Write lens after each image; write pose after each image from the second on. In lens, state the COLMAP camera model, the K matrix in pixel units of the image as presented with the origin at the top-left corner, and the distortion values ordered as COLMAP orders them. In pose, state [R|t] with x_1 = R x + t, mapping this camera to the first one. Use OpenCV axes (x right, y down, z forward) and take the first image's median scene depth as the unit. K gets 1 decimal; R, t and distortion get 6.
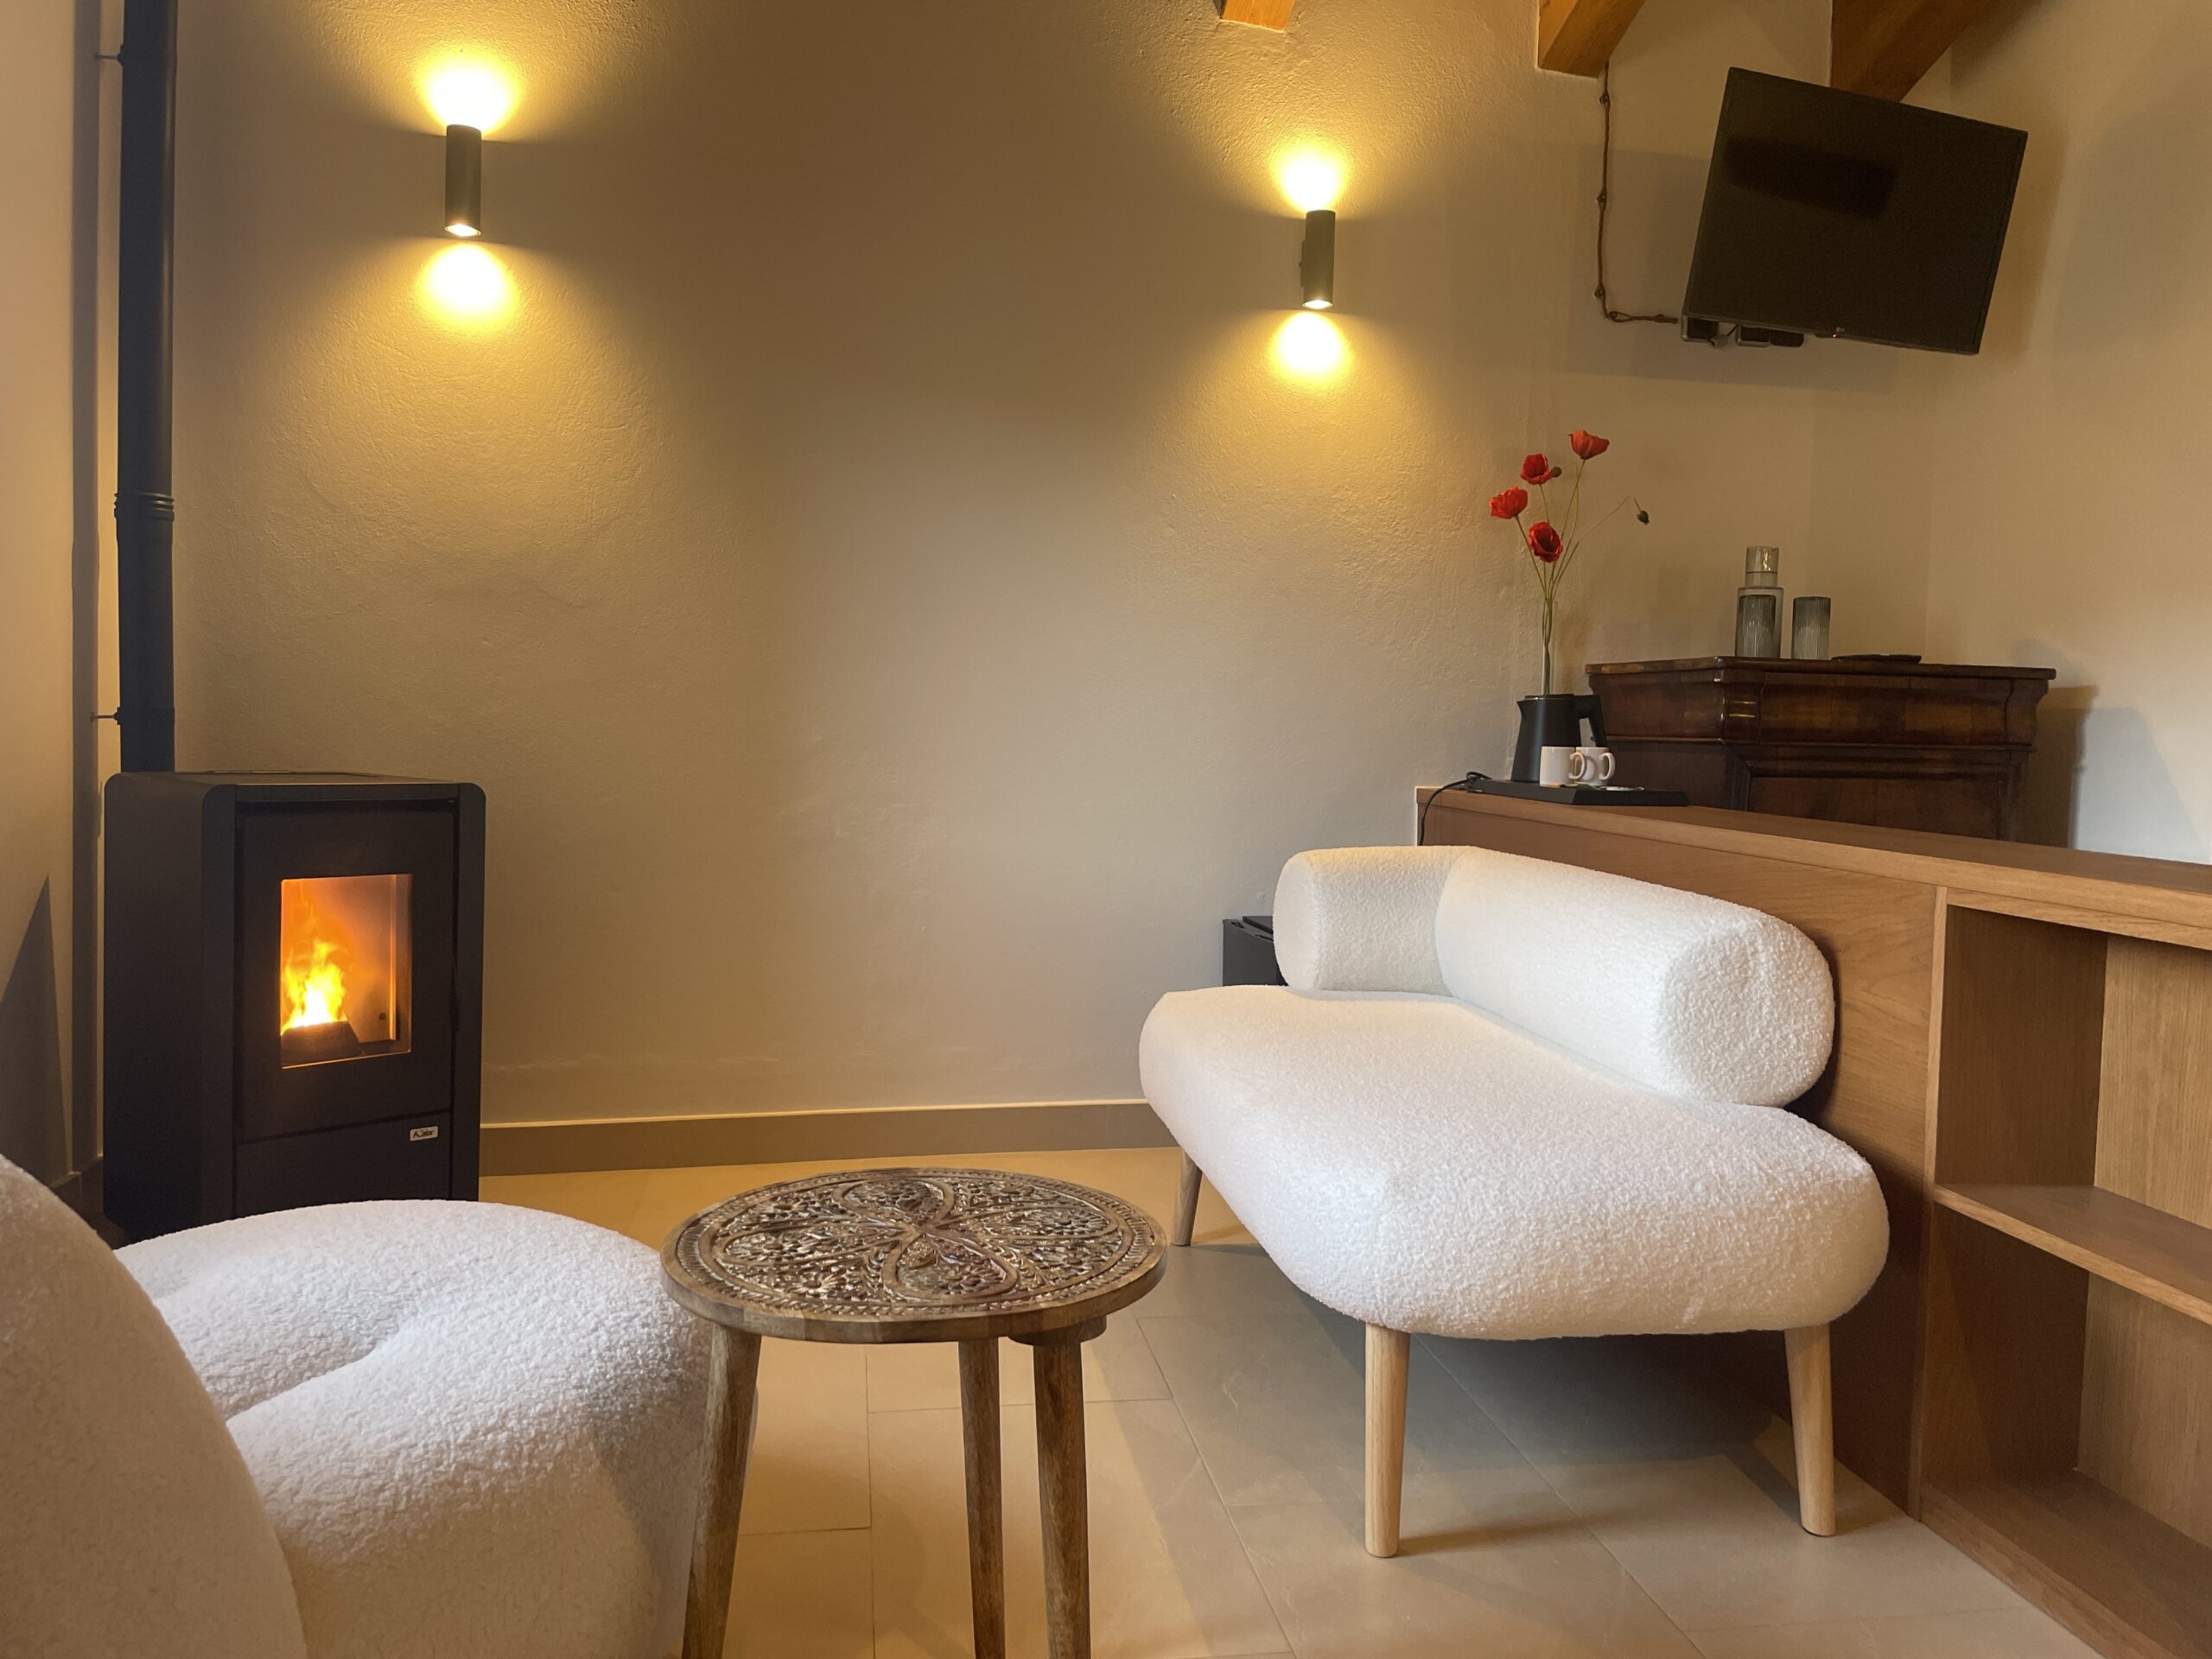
lens RADIAL K [[1640.1, 0, 1092.6], [0, 1640.1, 820.7], [0, 0, 1]] dist [0.088092, -0.112455]
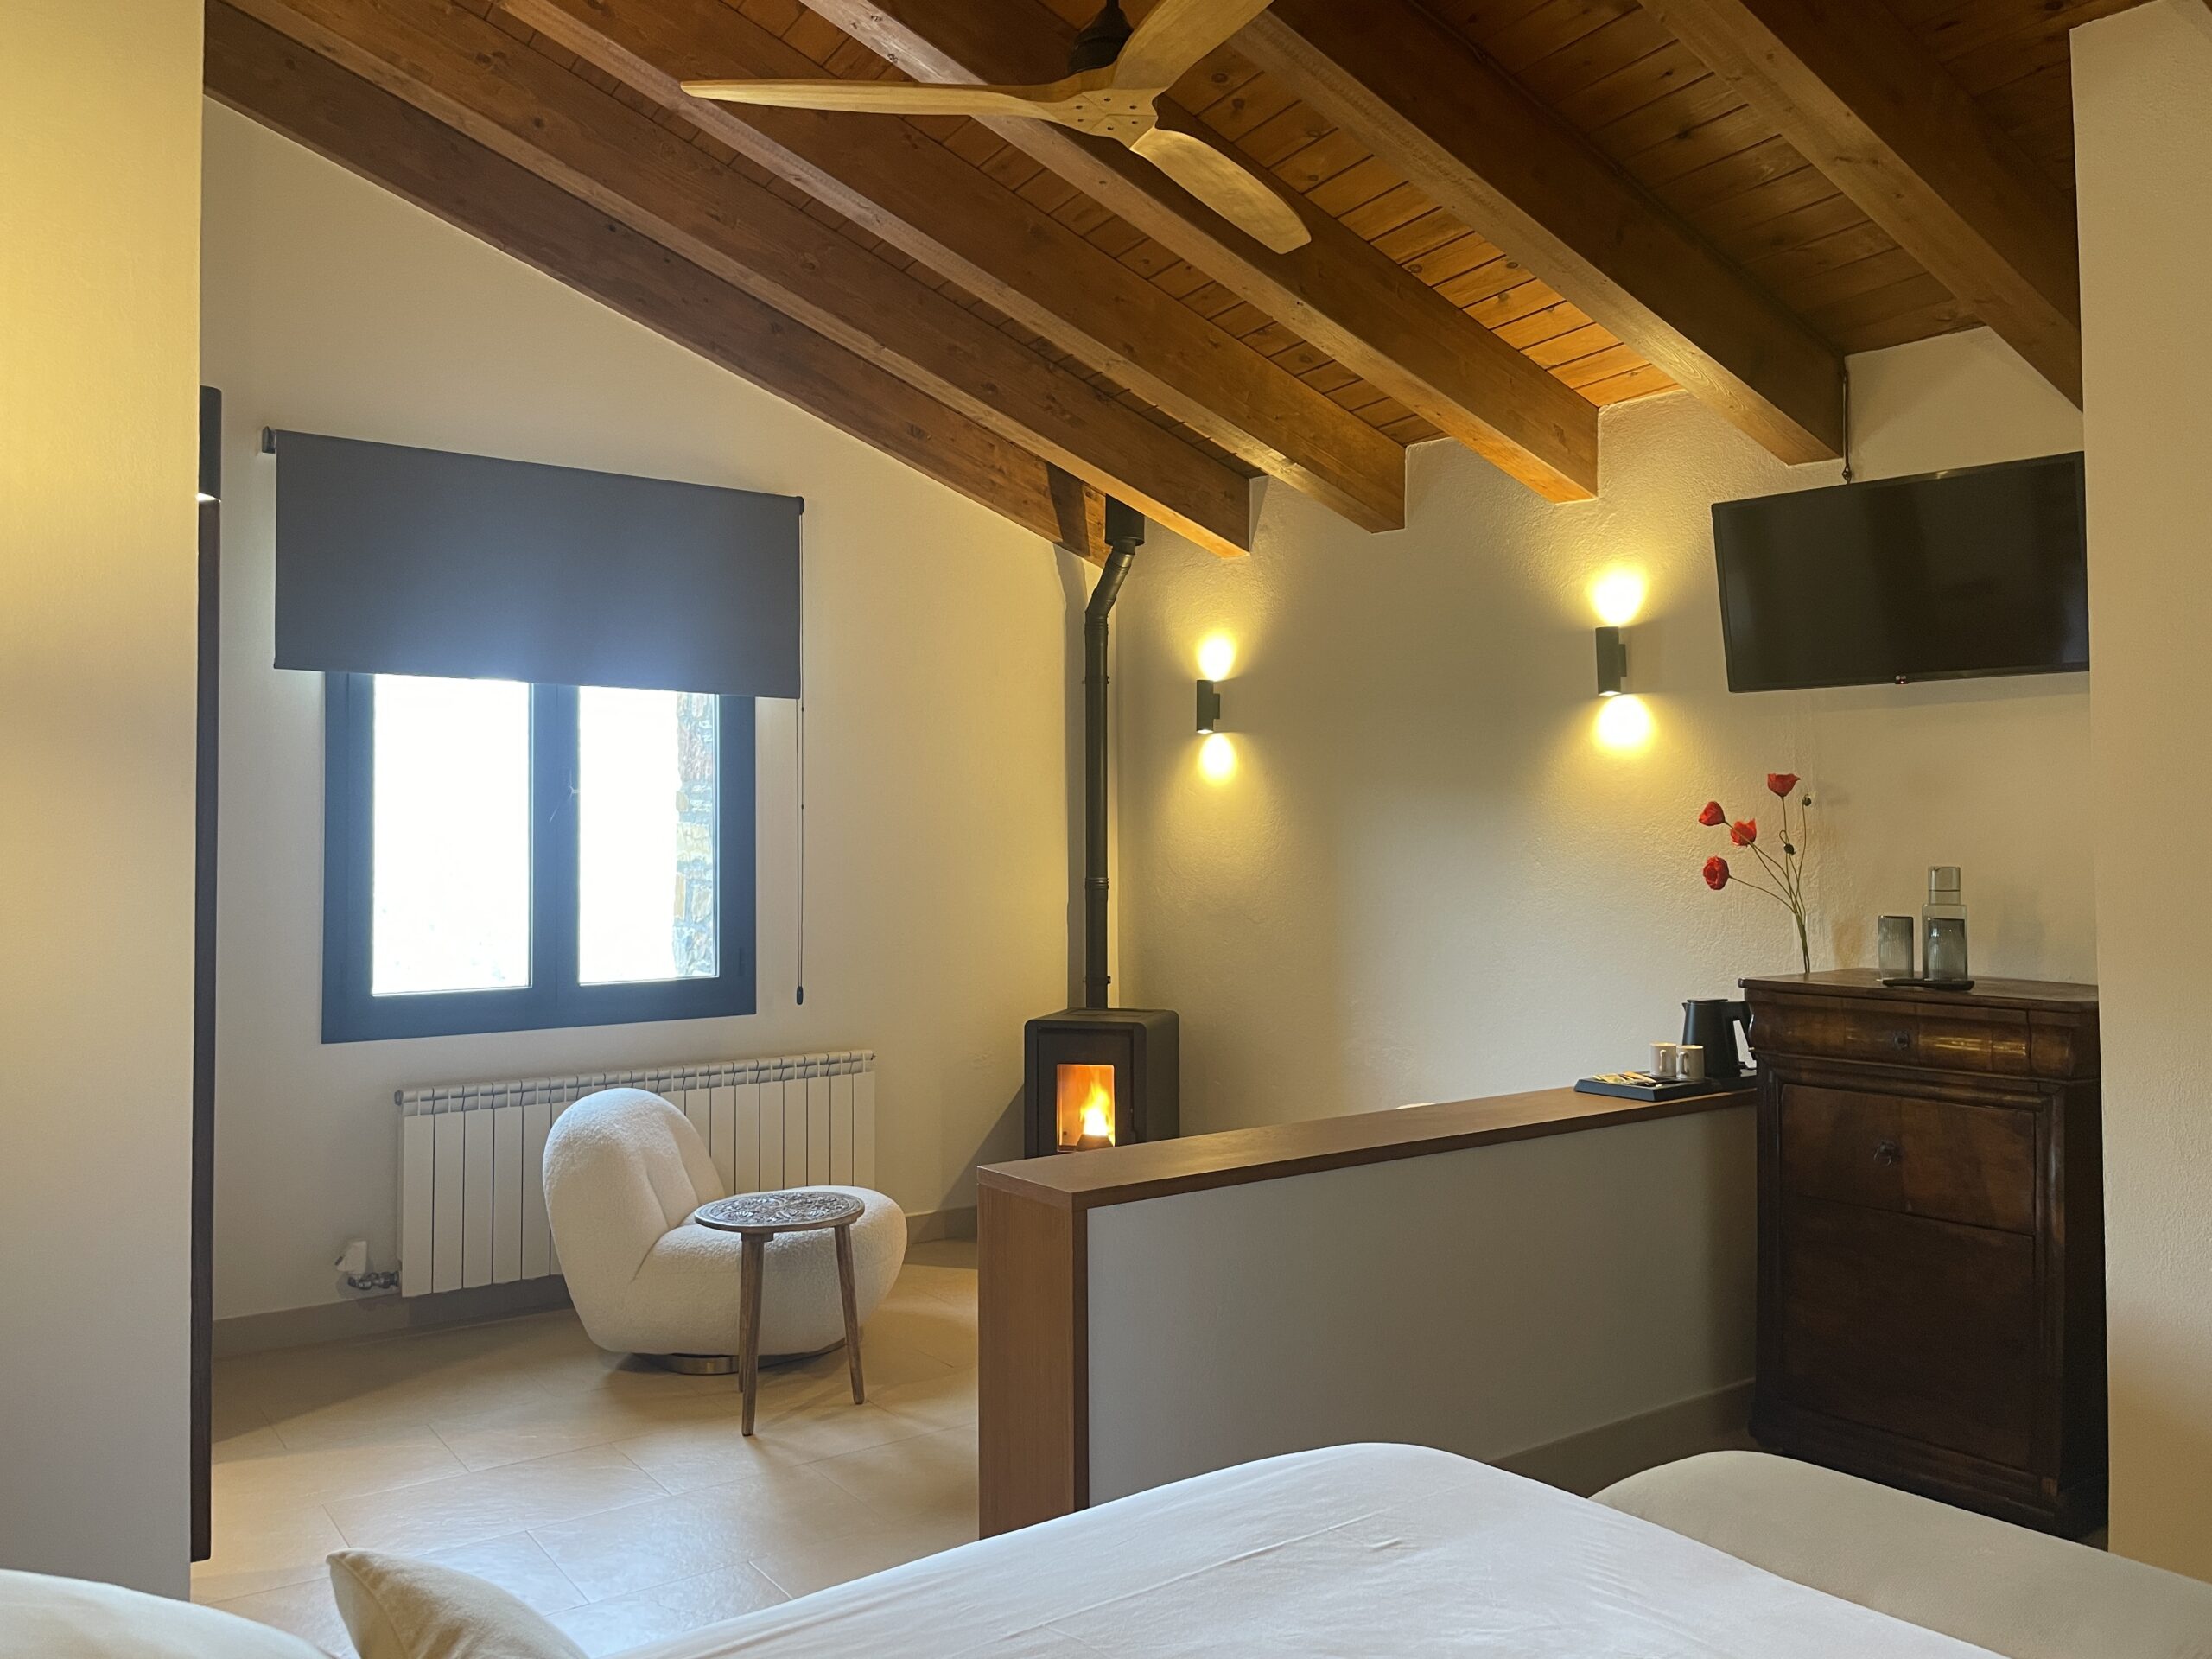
lens RADIAL K [[1653.3, 0, 1106.0], [0, 1653.3, 829.5], [0, 0, 1]] dist [0.112406, -0.167742]
pose [[0.443347, -0.042167, -0.895358, 1.439226], [-0.035014, 0.997316, -0.064307, -0.128708], [0.895666, 0.059860, 0.440681, 0.068877]]
